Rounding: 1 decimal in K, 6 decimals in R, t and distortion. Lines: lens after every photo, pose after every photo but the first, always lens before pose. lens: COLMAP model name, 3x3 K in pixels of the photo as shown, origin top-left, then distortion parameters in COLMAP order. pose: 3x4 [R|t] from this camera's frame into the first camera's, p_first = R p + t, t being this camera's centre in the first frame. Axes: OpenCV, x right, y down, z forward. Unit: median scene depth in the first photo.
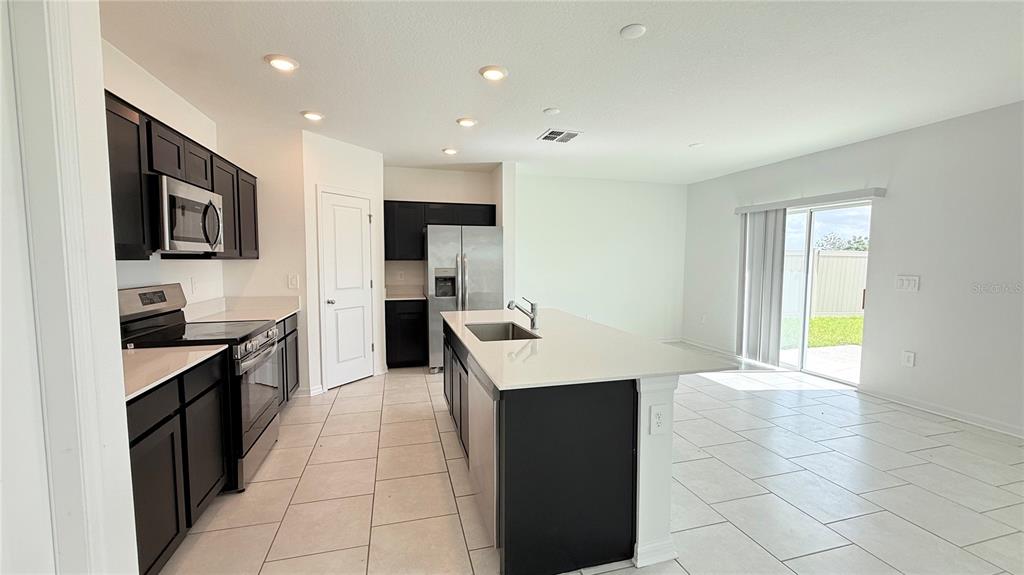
lens RADIAL K [[410.1, 0, 510.4], [0, 410.1, 286.7], [0, 0, 1]] dist [0.003799, 0.000148]
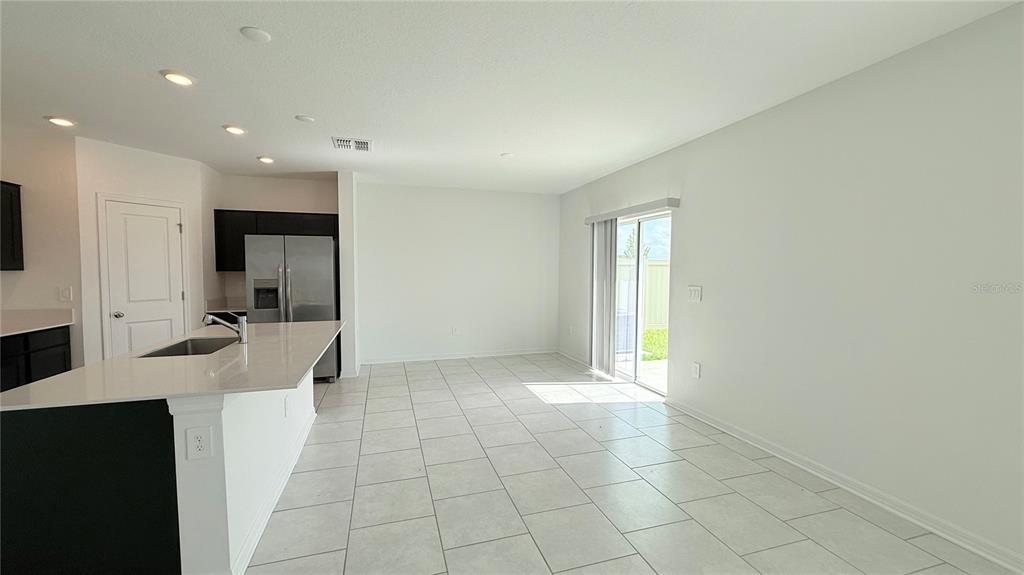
lens RADIAL K [[410.1, 0, 506.8], [0, 410.1, 286.6], [0, 0, 1]] dist [0.003799, 0.000148]
pose [[0.999722, -0.002884, 0.023412, 0.388738], [0.003463, 0.999688, -0.024727, -0.001561], [-0.023333, 0.024801, 0.999420, 0.017905]]
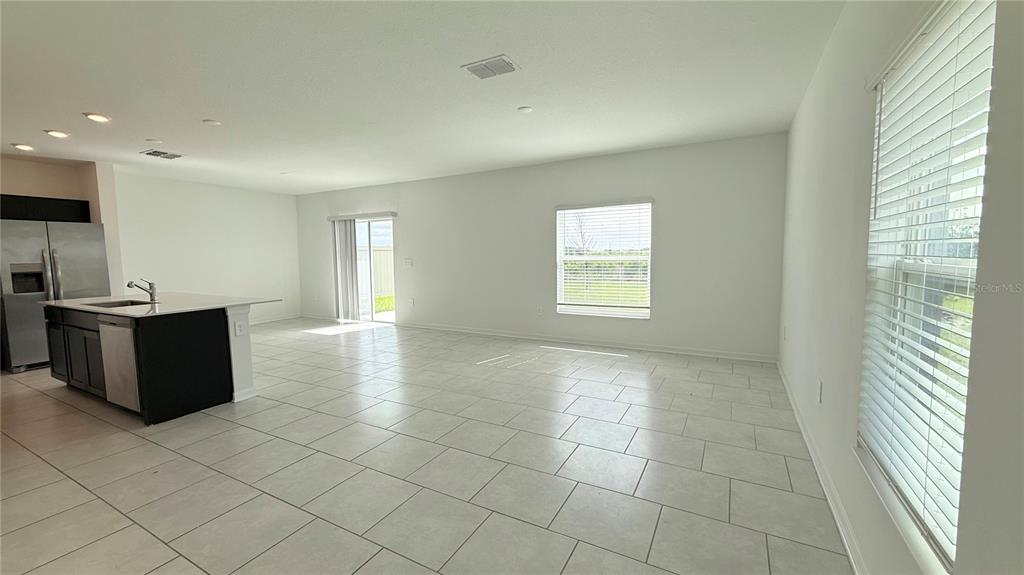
lens RADIAL K [[410.1, 0, 503.8], [0, 410.1, 287.4], [0, 0, 1]] dist [0.003799, 0.000148]
pose [[0.704969, -0.071232, 0.705652, -0.053137], [0.064711, 0.997254, 0.036019, 0.050341], [-0.706280, 0.020272, 0.707642, -0.514486]]
